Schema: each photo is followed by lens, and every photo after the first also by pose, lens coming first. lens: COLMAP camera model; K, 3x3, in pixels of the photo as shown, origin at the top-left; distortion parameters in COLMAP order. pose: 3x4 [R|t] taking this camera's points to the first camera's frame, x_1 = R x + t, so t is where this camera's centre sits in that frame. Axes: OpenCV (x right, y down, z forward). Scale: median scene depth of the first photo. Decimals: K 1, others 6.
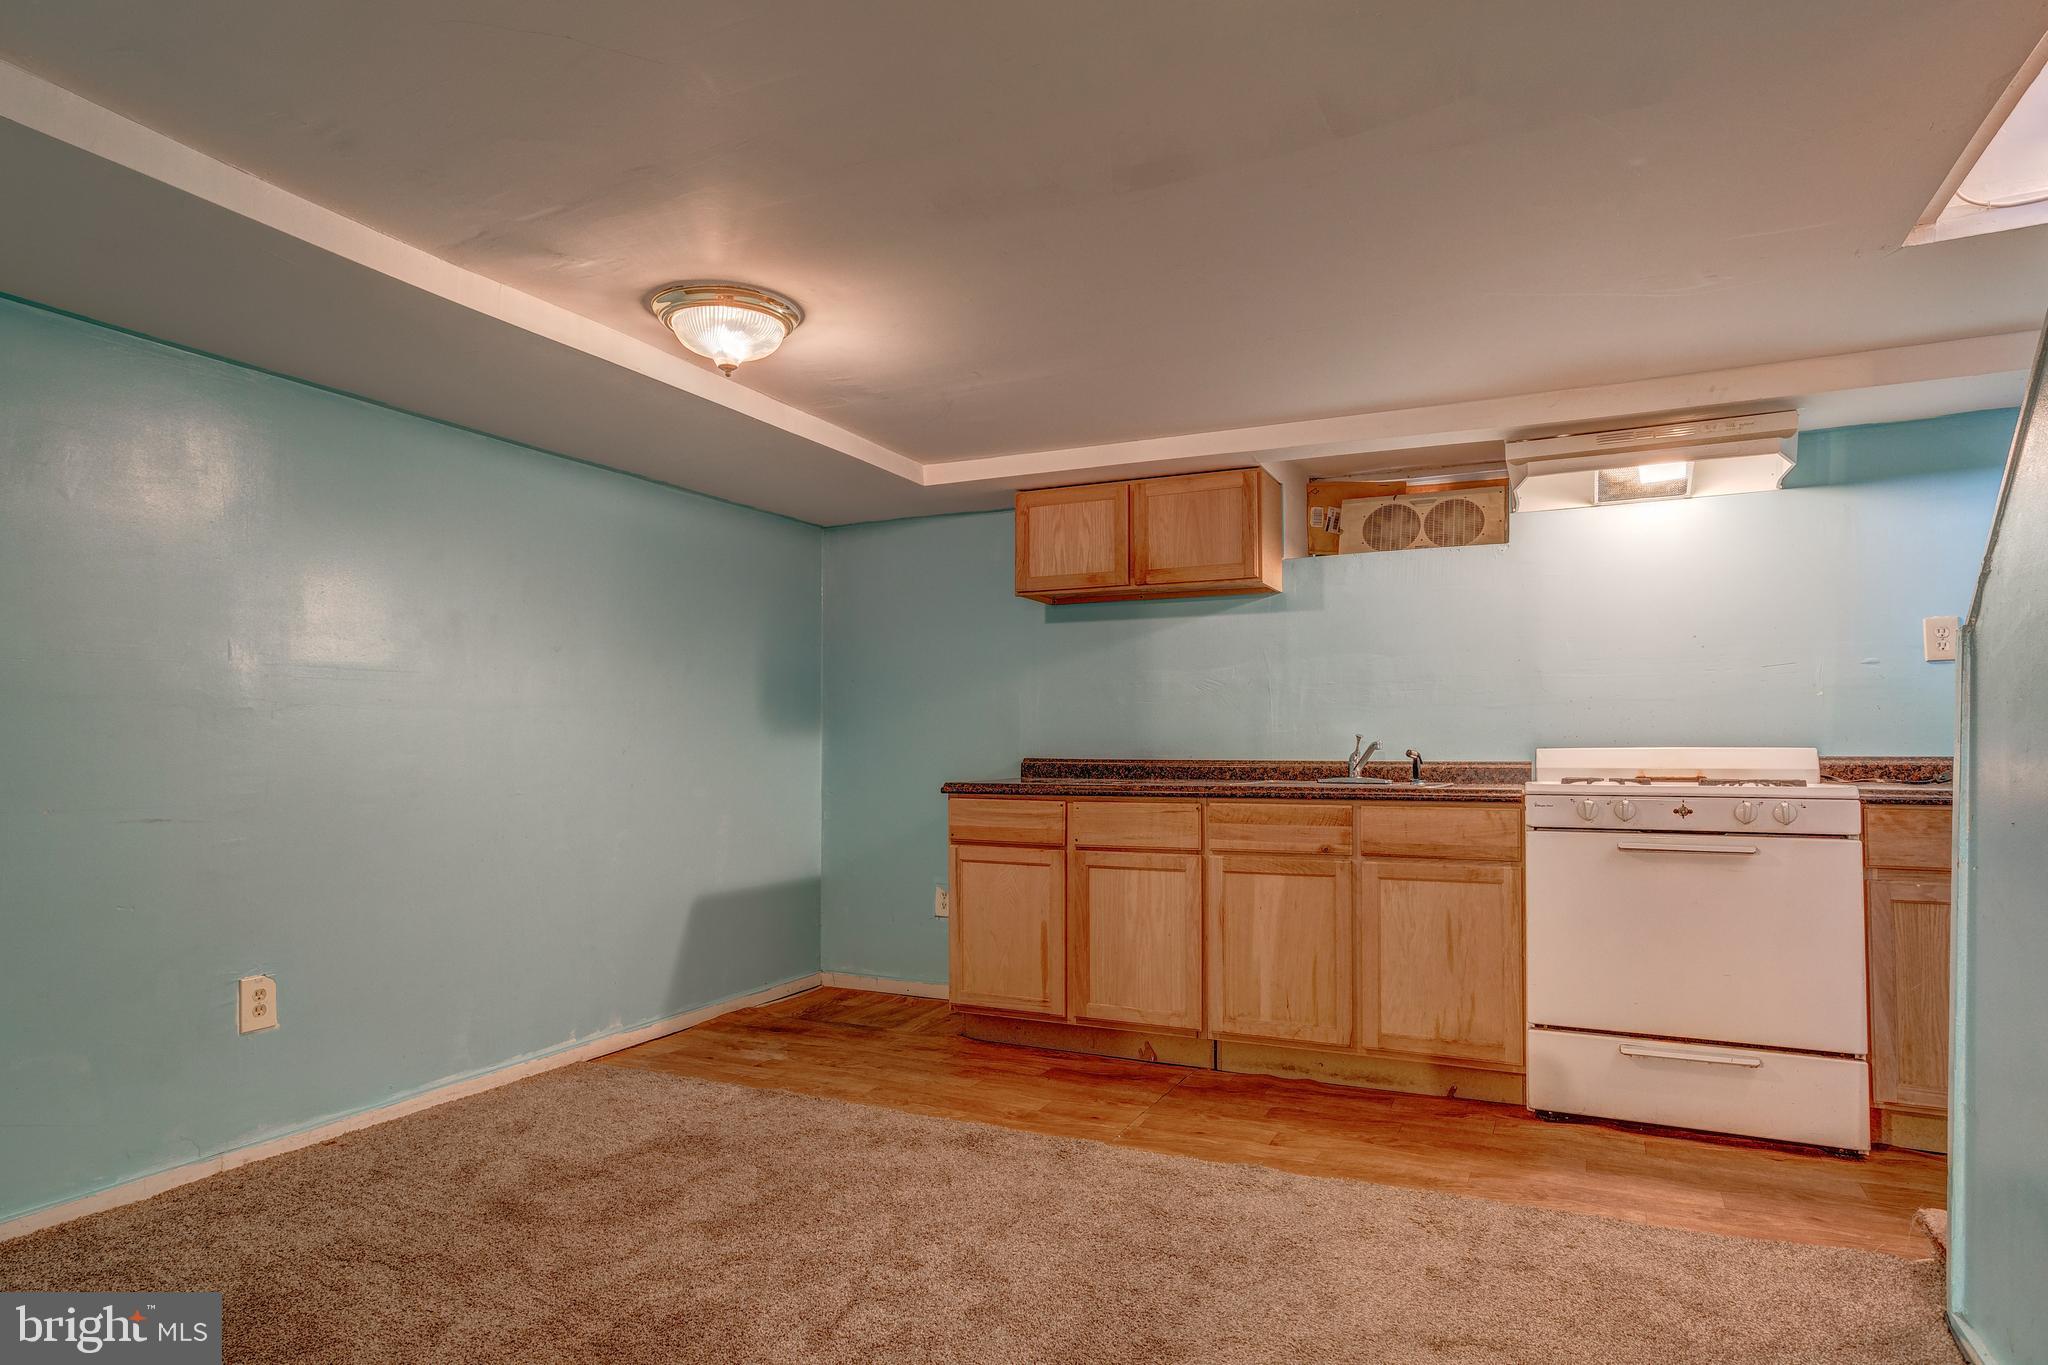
lens RADIAL K [[1180.8, 0, 1028.6], [0, 1180.8, 718.9], [0, 0, 1]] dist [-0.029885, 0.015768]
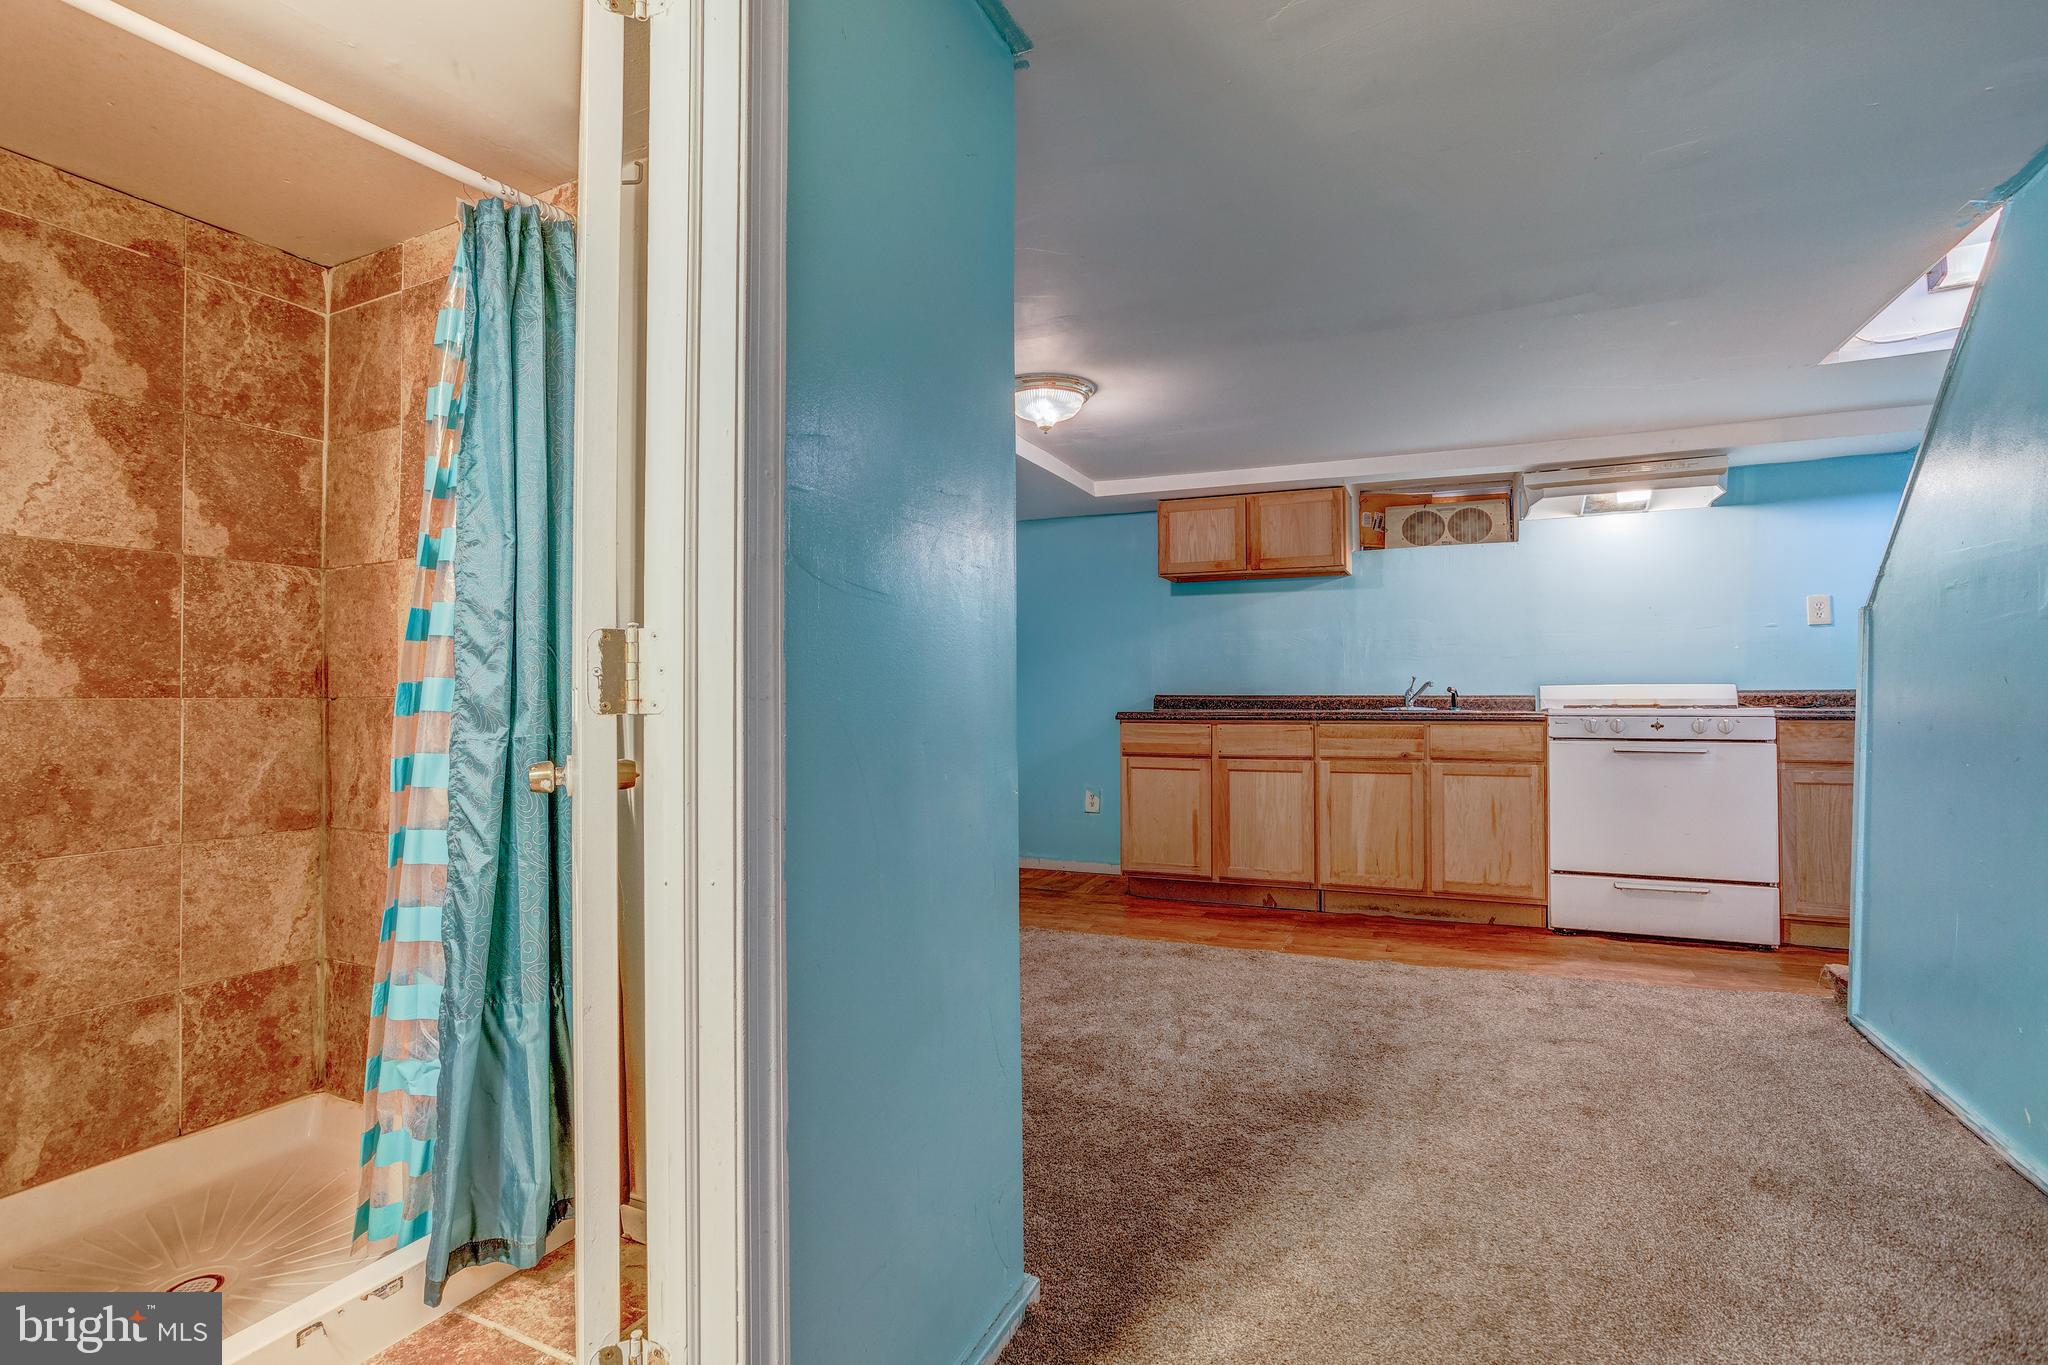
lens RADIAL K [[1025.6, 0, 1015.3], [0, 1025.6, 685.7], [0, 0, 1]] dist [-0.049458, 0.030409]
pose [[0.999317, -0.002947, 0.036847, -0.288815], [0.002381, 0.999879, 0.015387, 0.005248], [-0.036888, -0.015289, 0.999202, -0.244338]]
